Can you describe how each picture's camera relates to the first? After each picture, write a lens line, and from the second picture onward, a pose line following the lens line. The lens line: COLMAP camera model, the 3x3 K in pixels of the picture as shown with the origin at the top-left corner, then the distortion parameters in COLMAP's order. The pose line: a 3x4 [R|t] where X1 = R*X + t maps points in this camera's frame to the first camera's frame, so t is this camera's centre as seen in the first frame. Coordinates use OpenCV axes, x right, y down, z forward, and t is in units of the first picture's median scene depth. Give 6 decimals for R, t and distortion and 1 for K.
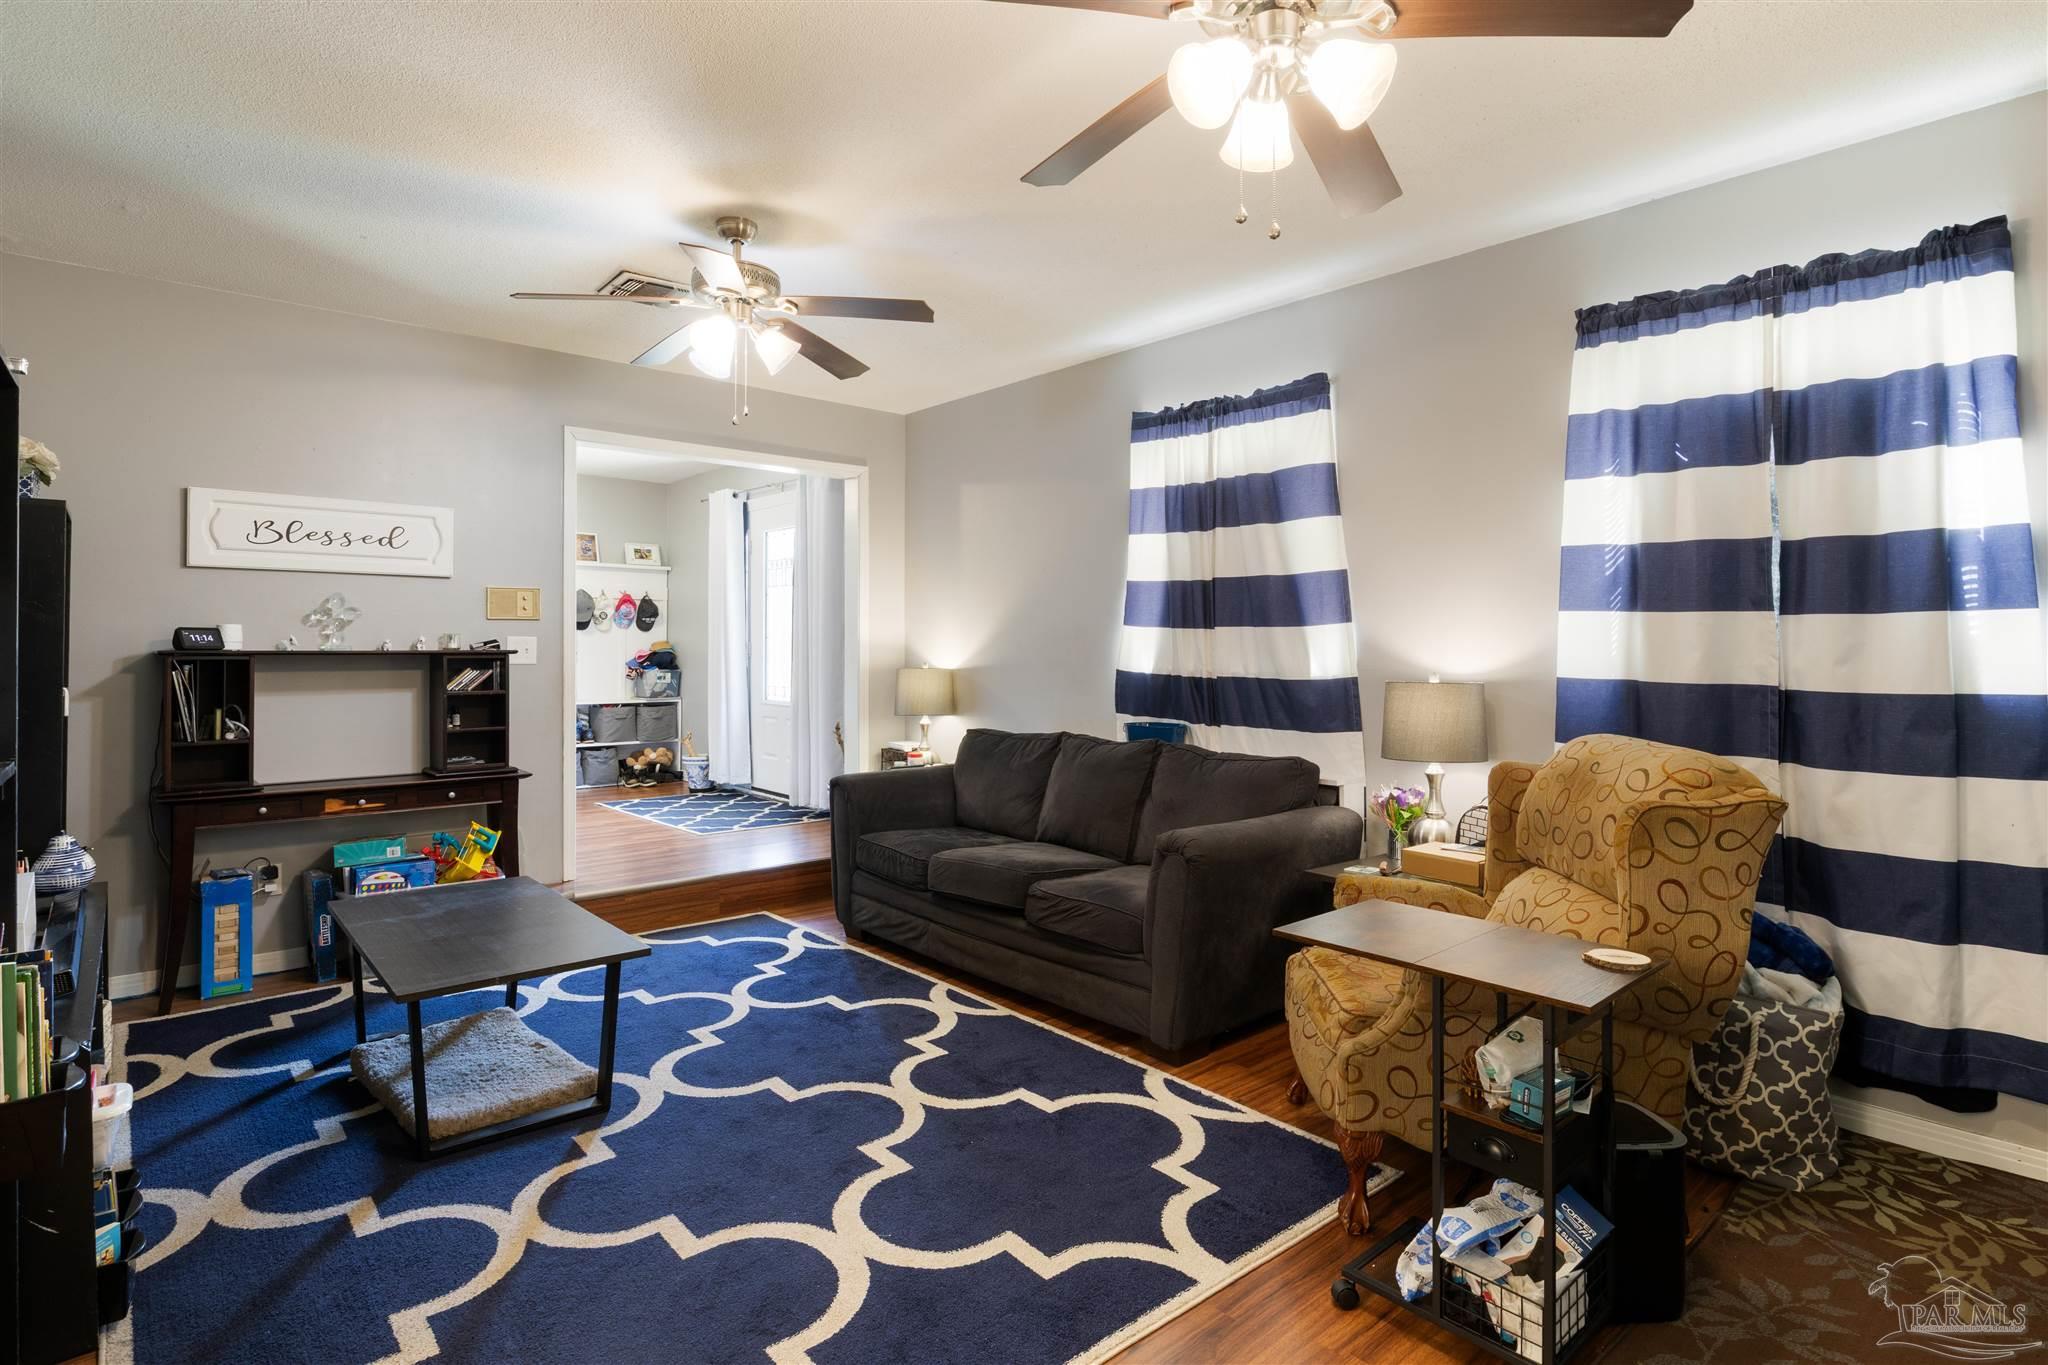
lens RADIAL K [[1032.0, 0, 1036.1], [0, 1032.0, 650.4], [0, 0, 1]] dist [-0.005504, -0.000033]
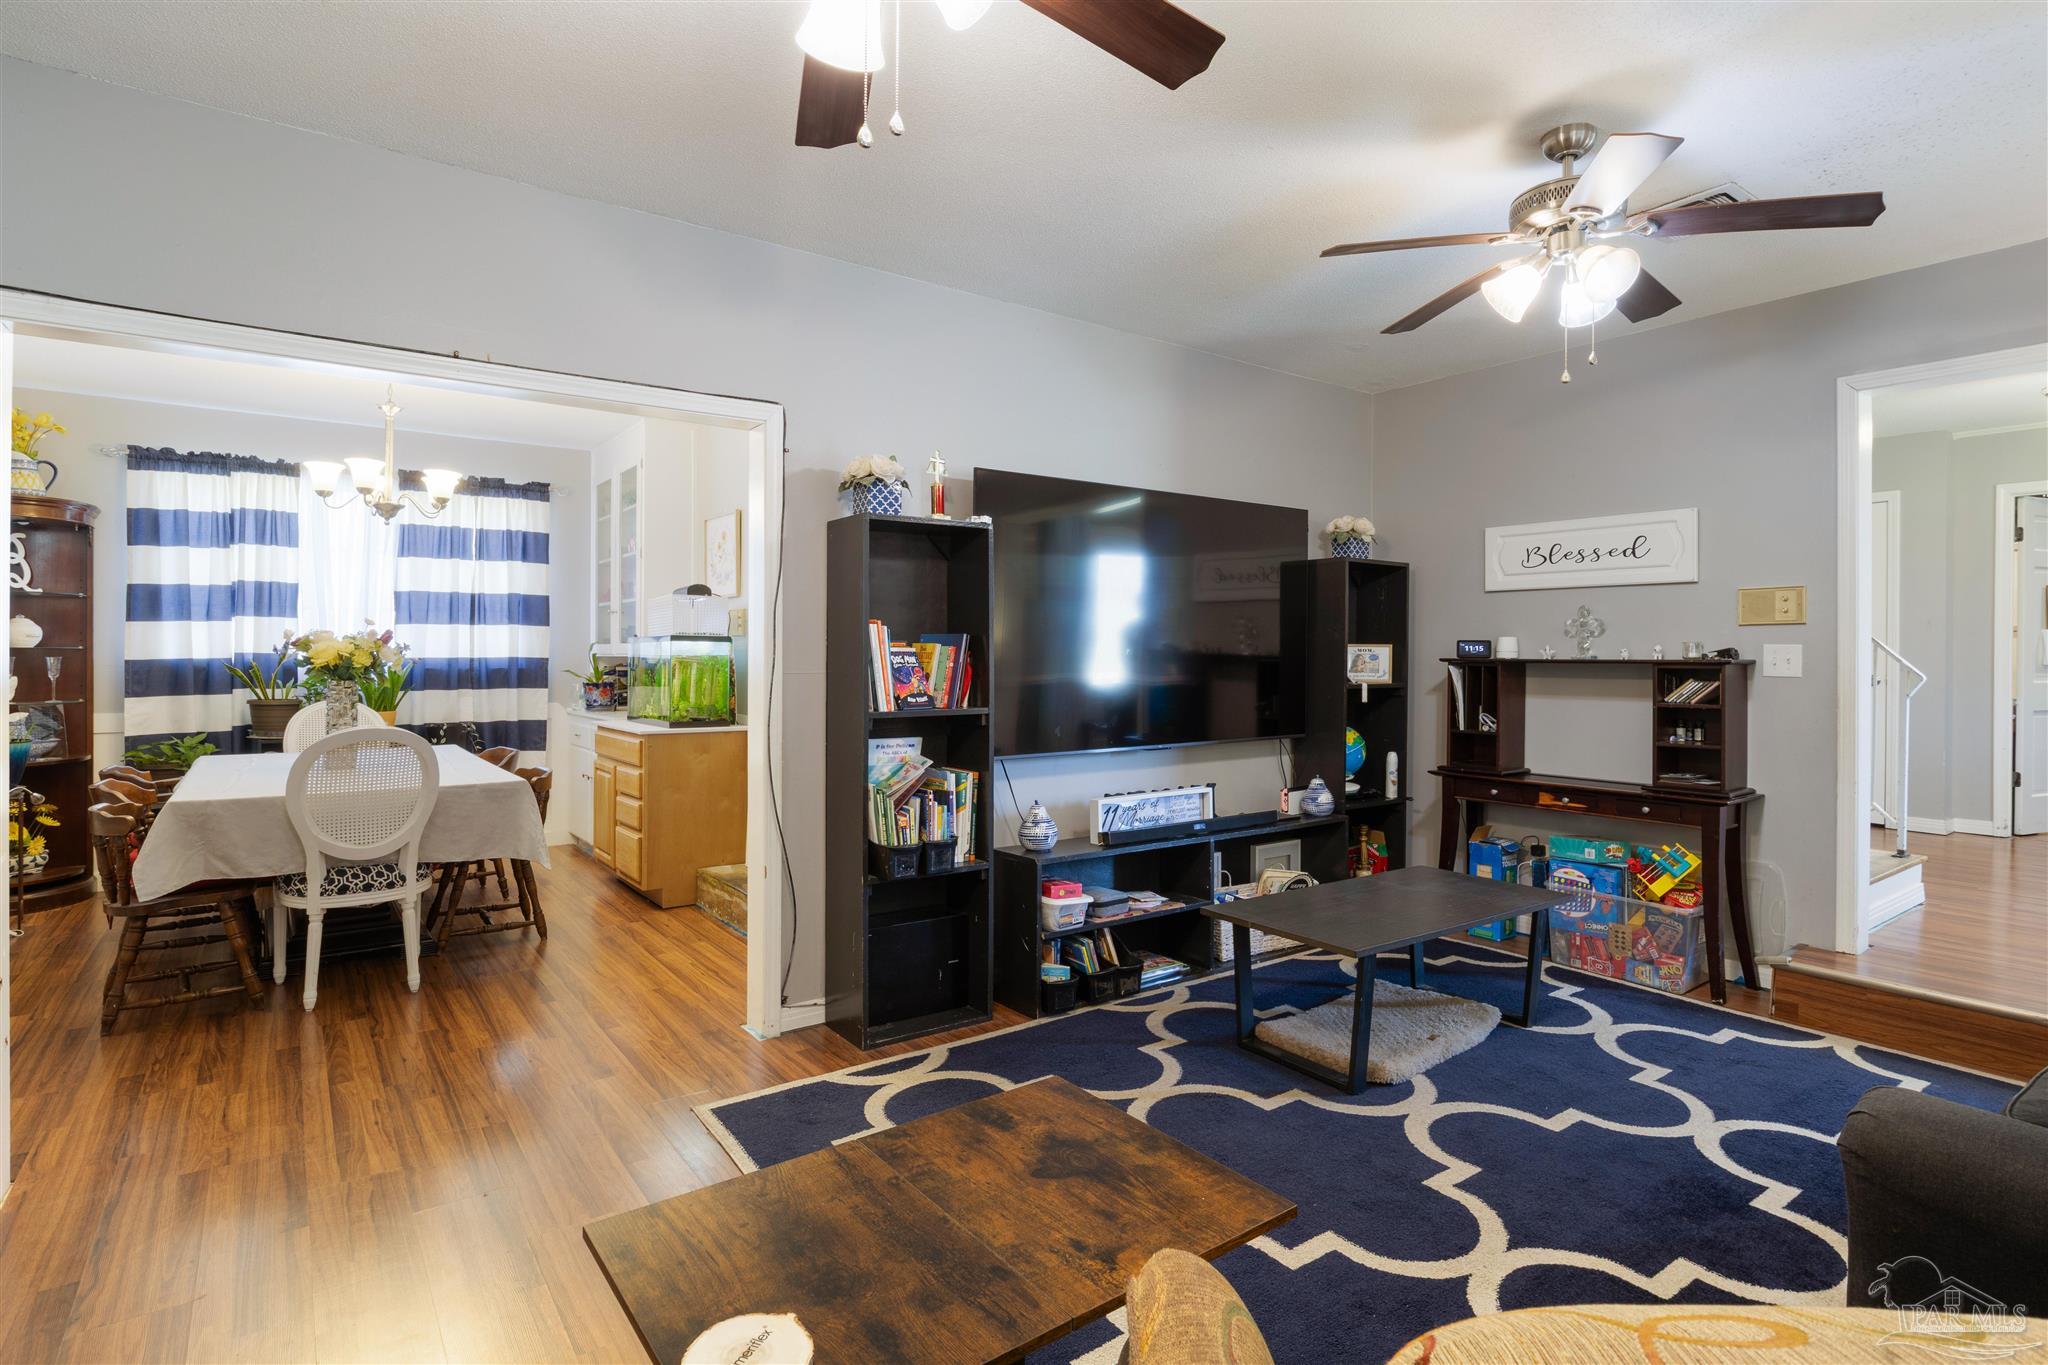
lens RADIAL K [[1032.0, 0, 1036.1], [0, 1032.0, 650.4], [0, 0, 1]] dist [-0.005504, -0.000033]
pose [[-0.093612, -0.007779, -0.995578, 0.431668], [-0.010393, 0.999923, -0.006836, 0.004175], [0.995555, 0.009707, -0.093685, 0.507729]]
